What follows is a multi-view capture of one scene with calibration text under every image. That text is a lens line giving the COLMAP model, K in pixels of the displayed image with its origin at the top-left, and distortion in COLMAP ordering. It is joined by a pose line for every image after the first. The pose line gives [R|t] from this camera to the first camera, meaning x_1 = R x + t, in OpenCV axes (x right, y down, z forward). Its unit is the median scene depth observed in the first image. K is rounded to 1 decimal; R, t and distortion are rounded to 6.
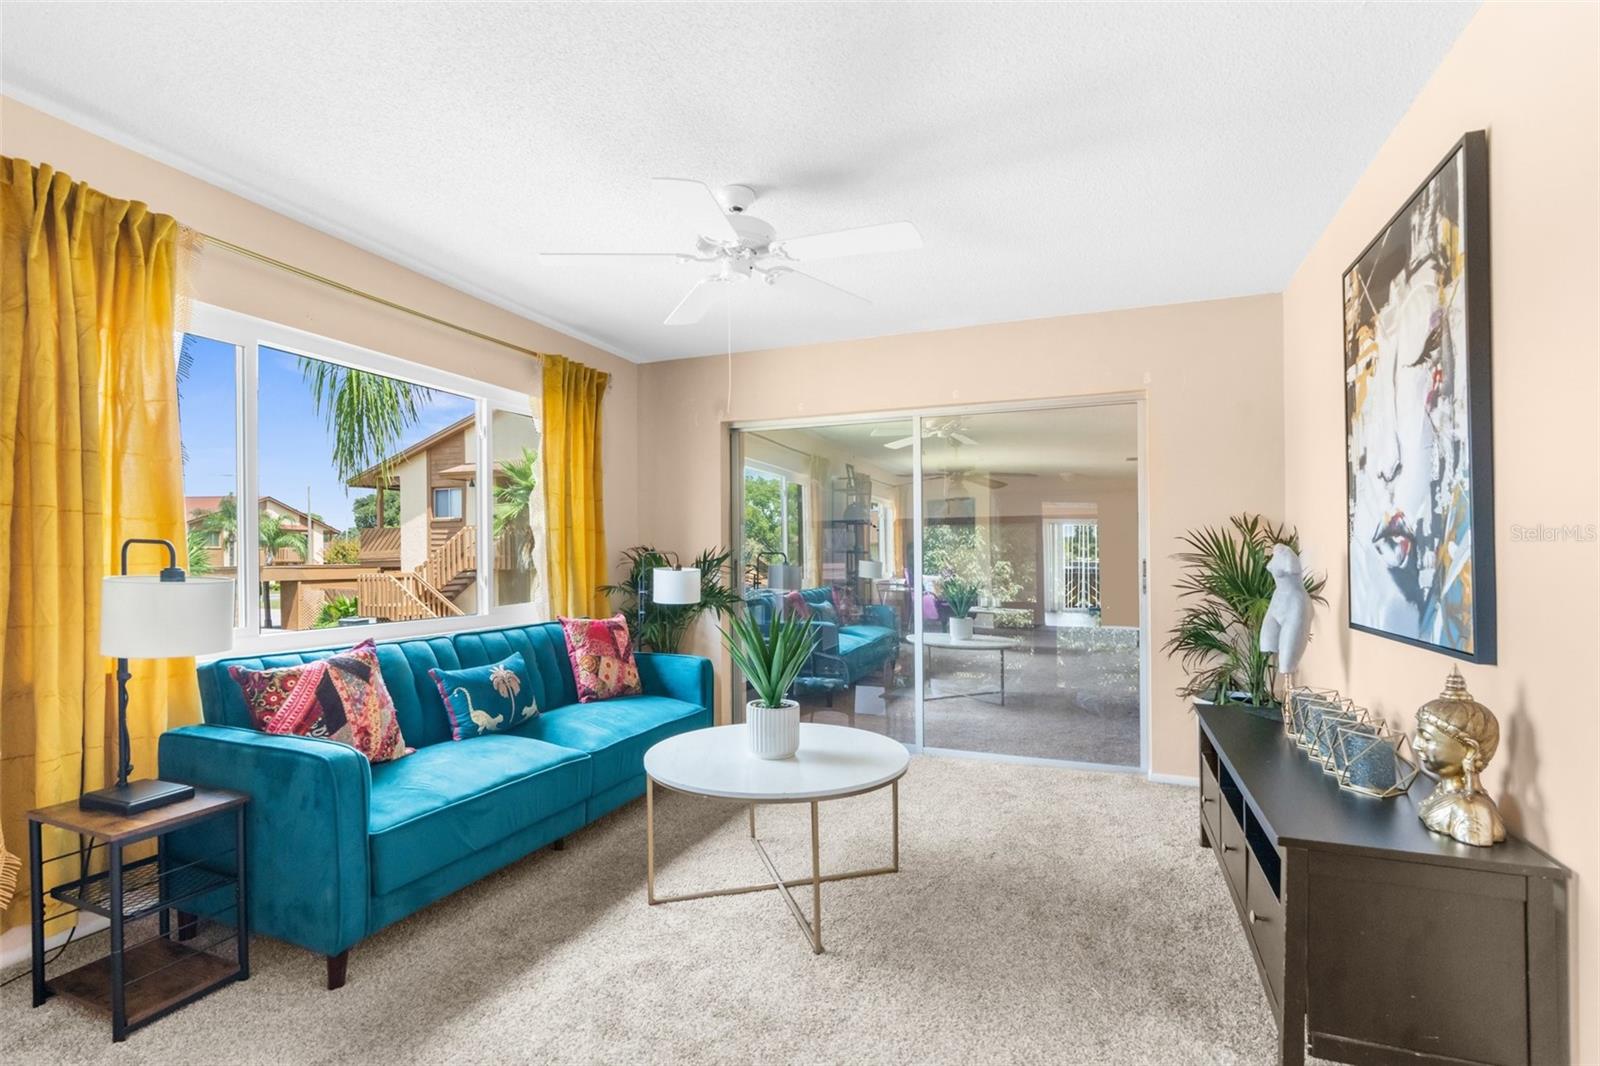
lens RADIAL K [[725.4, 0, 804.4], [0, 725.4, 546.6], [0, 0, 1]] dist [-0.007765, 0.003319]
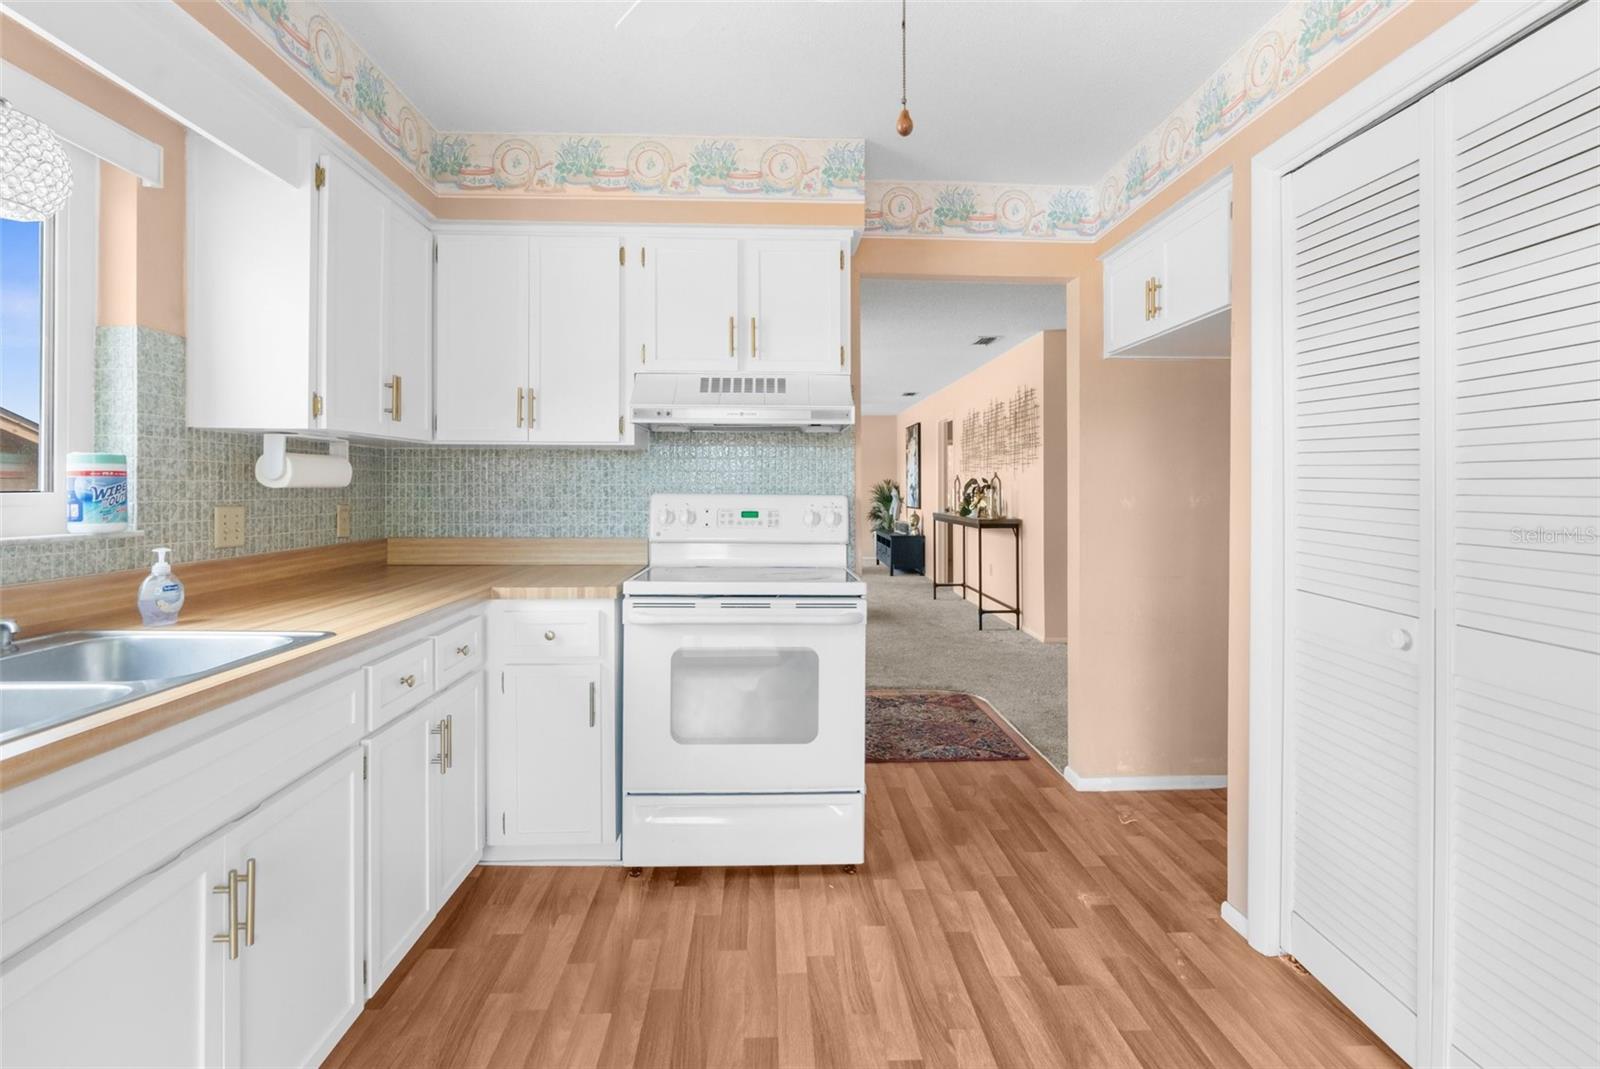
lens RADIAL K [[725.4, 0, 785.3], [0, 725.4, 483.0], [0, 0, 1]] dist [-0.007765, 0.003319]
pose [[0.920714, 0.002908, 0.390227, -1.454634], [-0.004192, 0.999988, 0.002439, -0.041450], [-0.390216, -0.003882, 0.920715, -2.445243]]
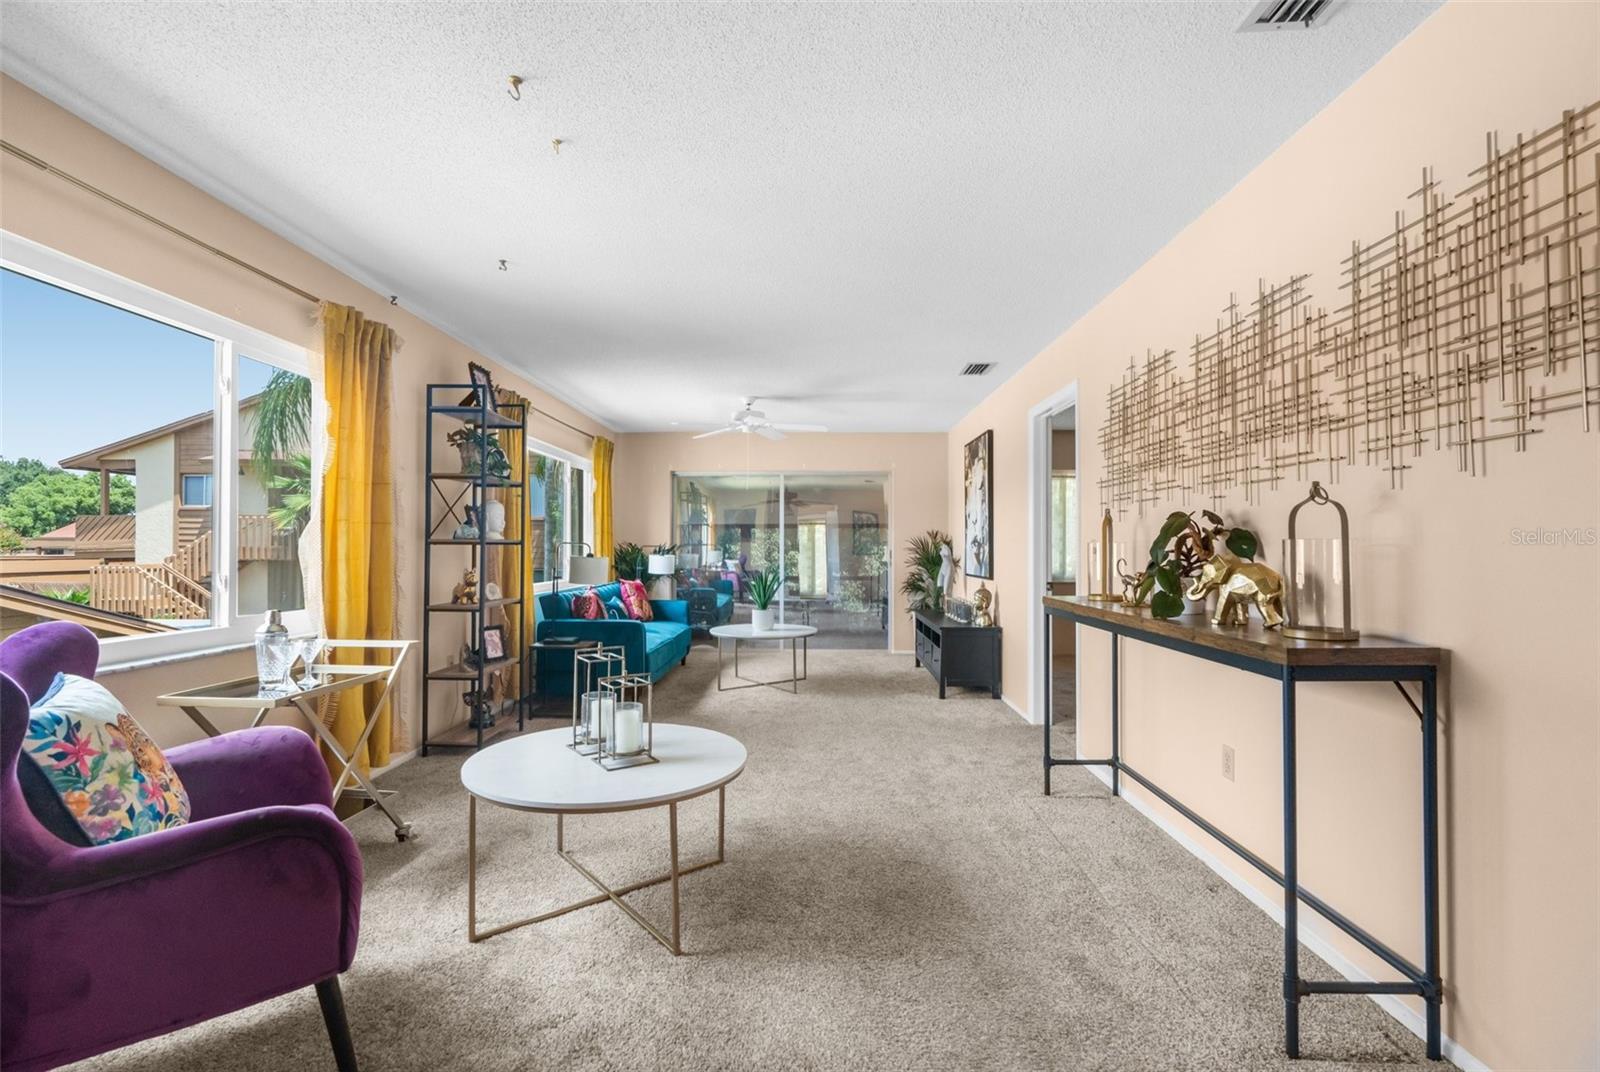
lens RADIAL K [[725.4, 0, 798.0], [0, 725.4, 535.6], [0, 0, 1]] dist [-0.007765, 0.003319]
pose [[0.934819, 0.009885, 0.354988, -0.697569], [-0.008474, 0.999949, -0.005530, -0.016075], [-0.355024, 0.002161, 0.934855, -1.150015]]
